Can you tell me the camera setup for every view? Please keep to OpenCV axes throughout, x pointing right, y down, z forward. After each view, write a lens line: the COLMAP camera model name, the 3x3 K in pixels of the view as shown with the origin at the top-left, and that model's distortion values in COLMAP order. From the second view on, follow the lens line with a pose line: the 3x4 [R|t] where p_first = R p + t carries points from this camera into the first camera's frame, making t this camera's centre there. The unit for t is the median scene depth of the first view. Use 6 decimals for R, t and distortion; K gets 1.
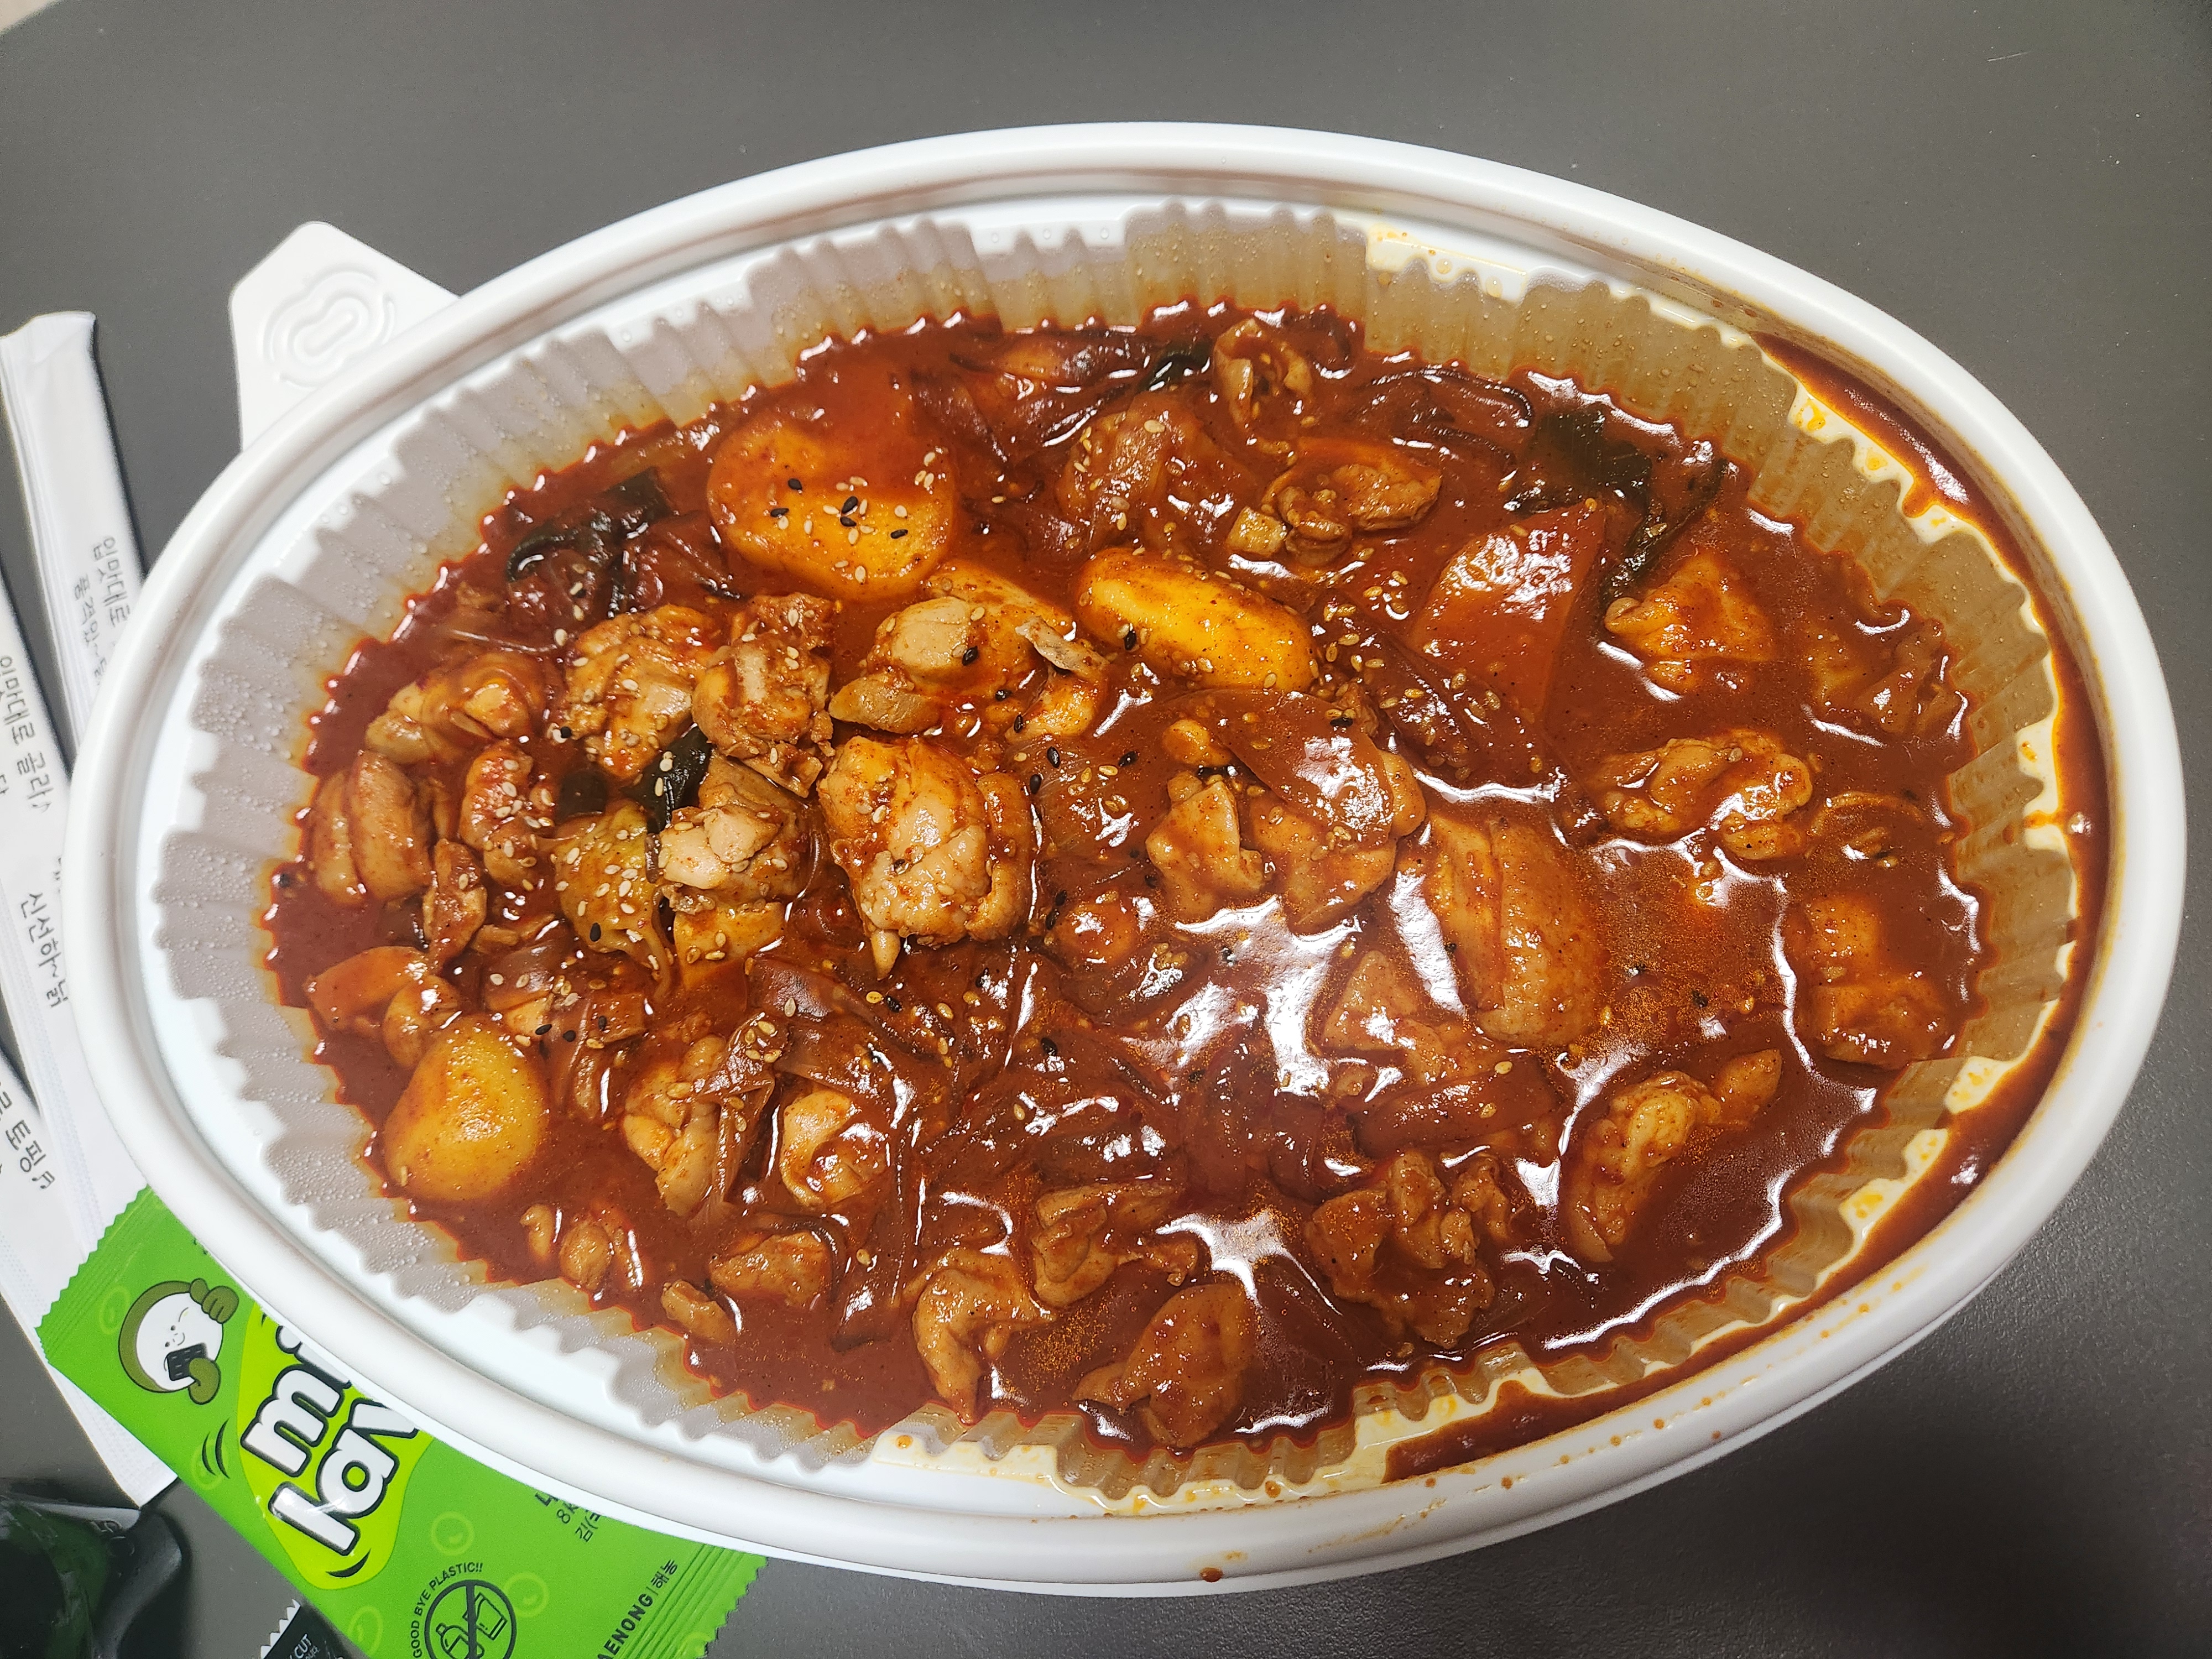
lens RADIAL K [[1430.4, 0, 1106.0], [0, 1430.4, 829.5], [0, 0, 1]] dist [0.013694, 0.000947]
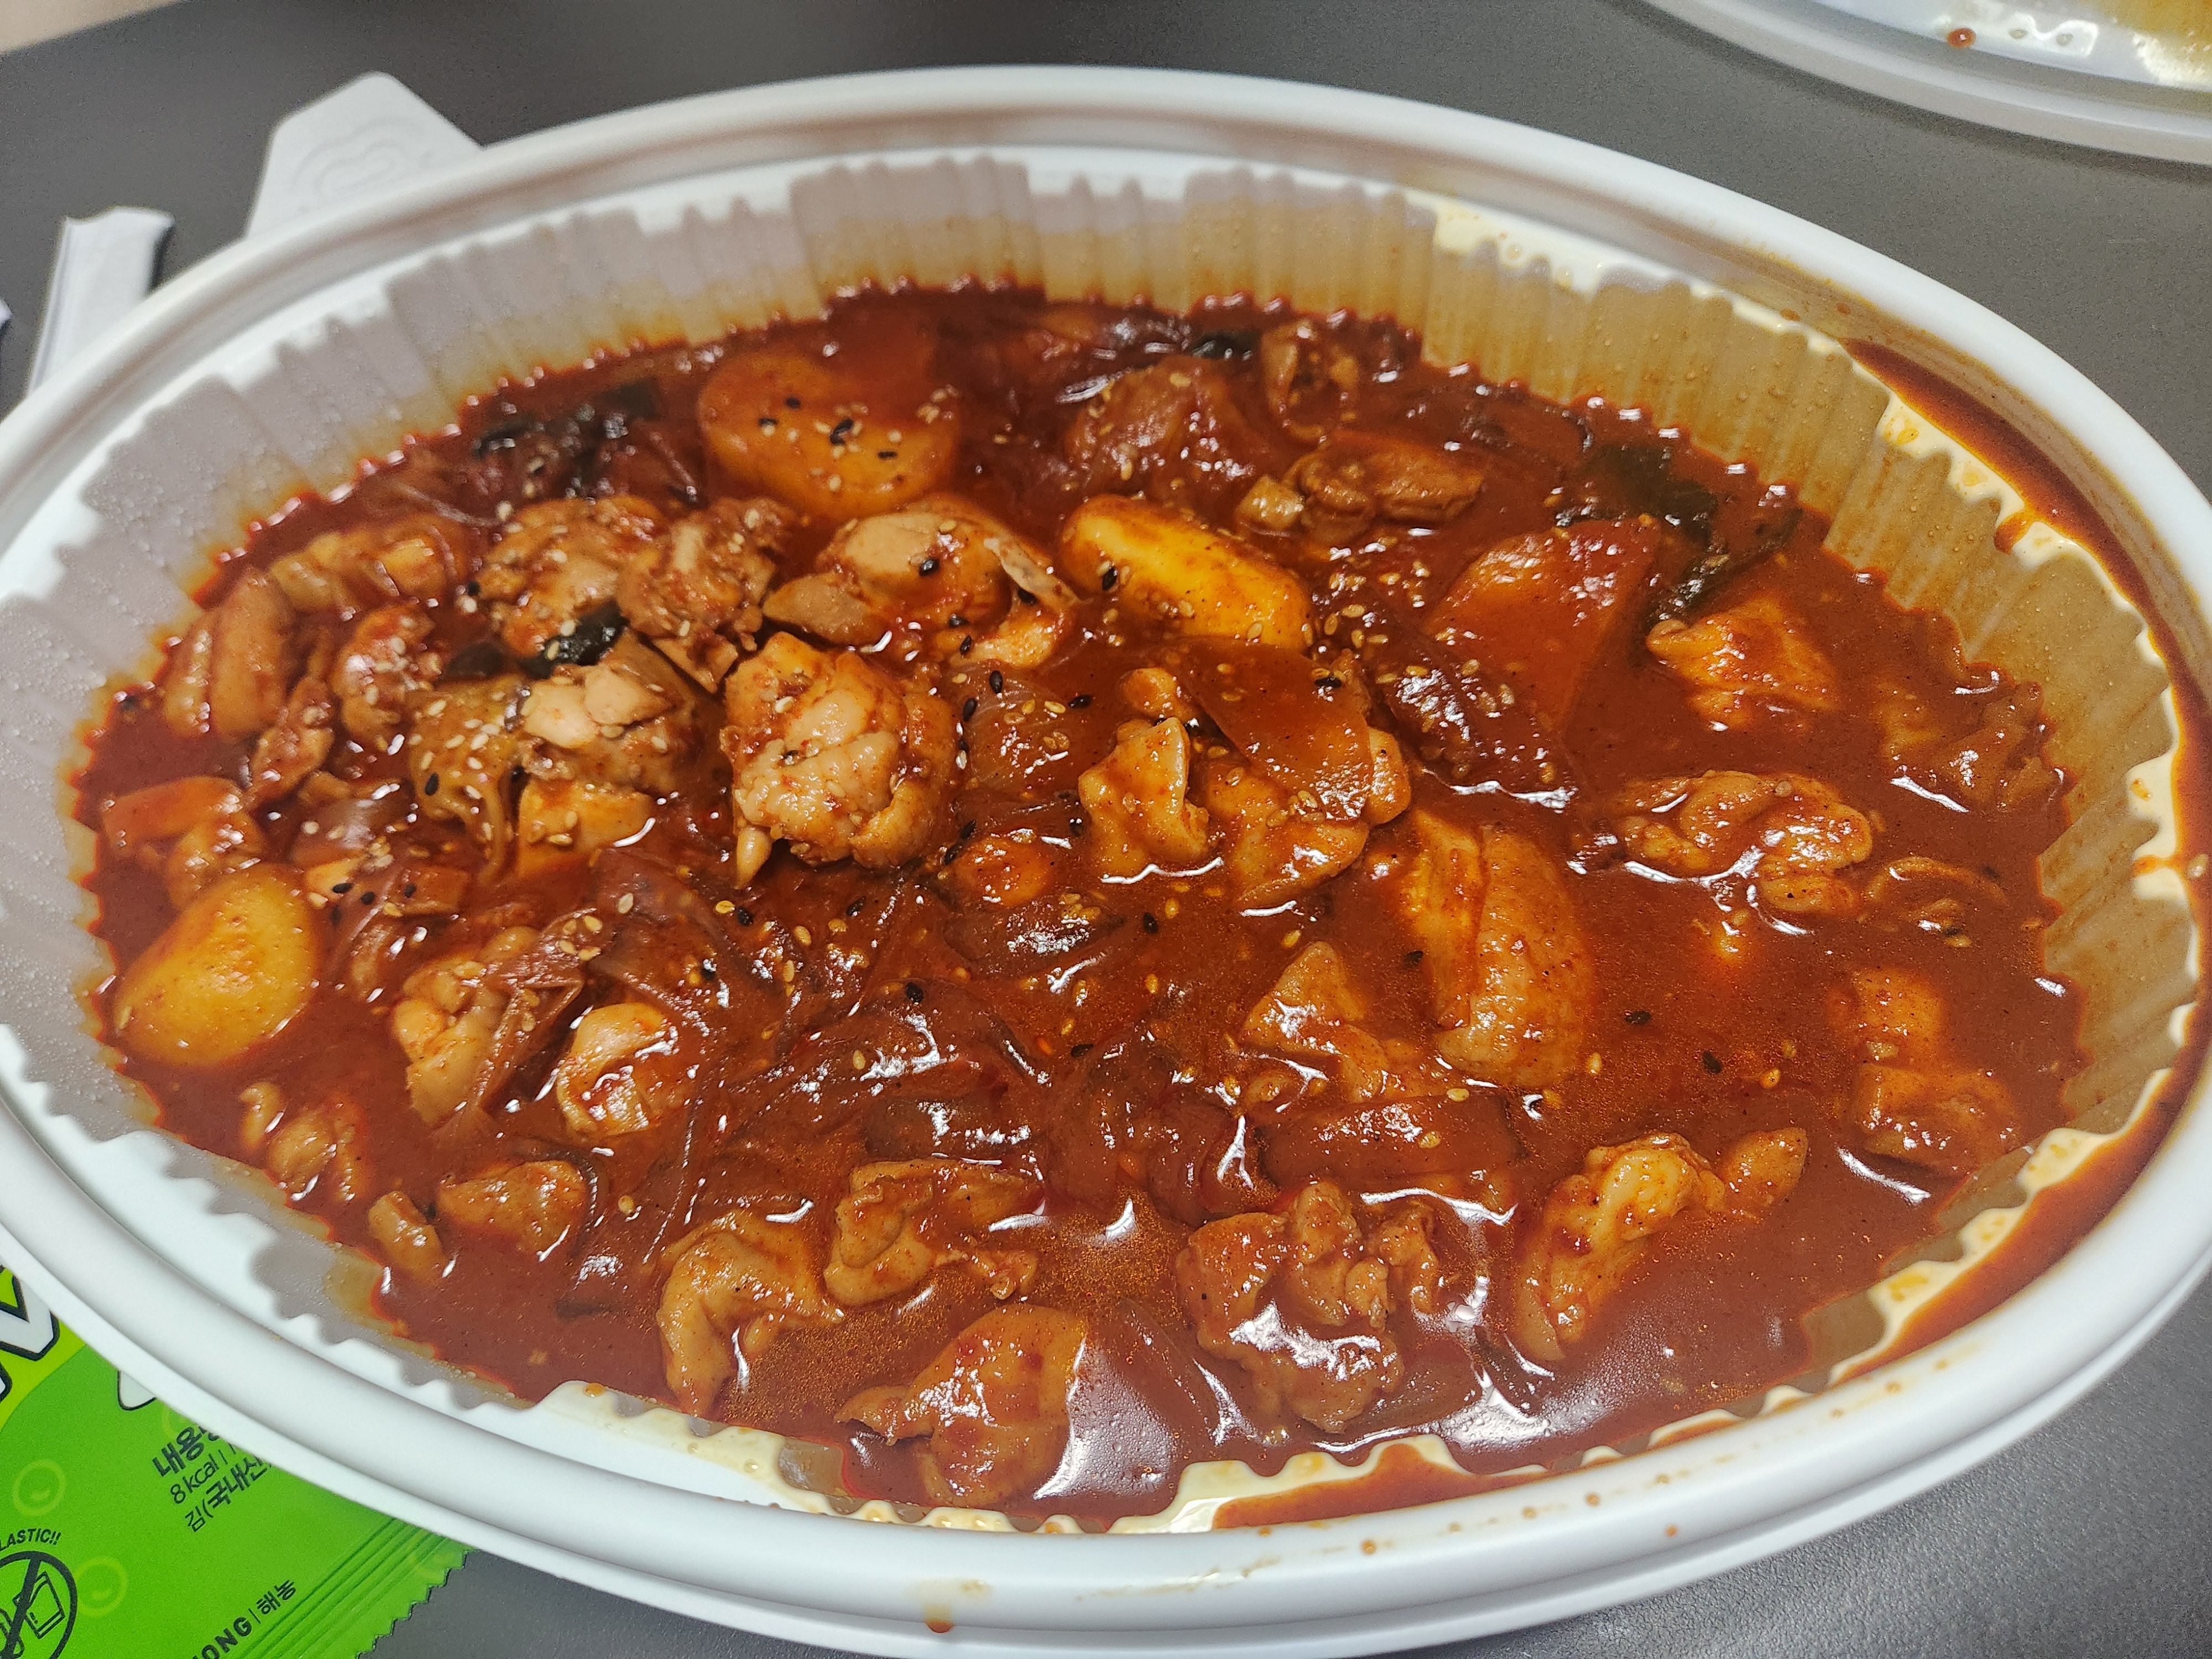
lens RADIAL K [[1463.0, 0, 1106.0], [0, 1463.0, 829.5], [0, 0, 1]] dist [0.003618, -0.004764]
pose [[0.981681, 0.184825, -0.046292, 0.087992], [-0.190496, 0.956904, -0.219194, 0.220128], [0.003784, 0.223997, 0.974582, 0.159314]]
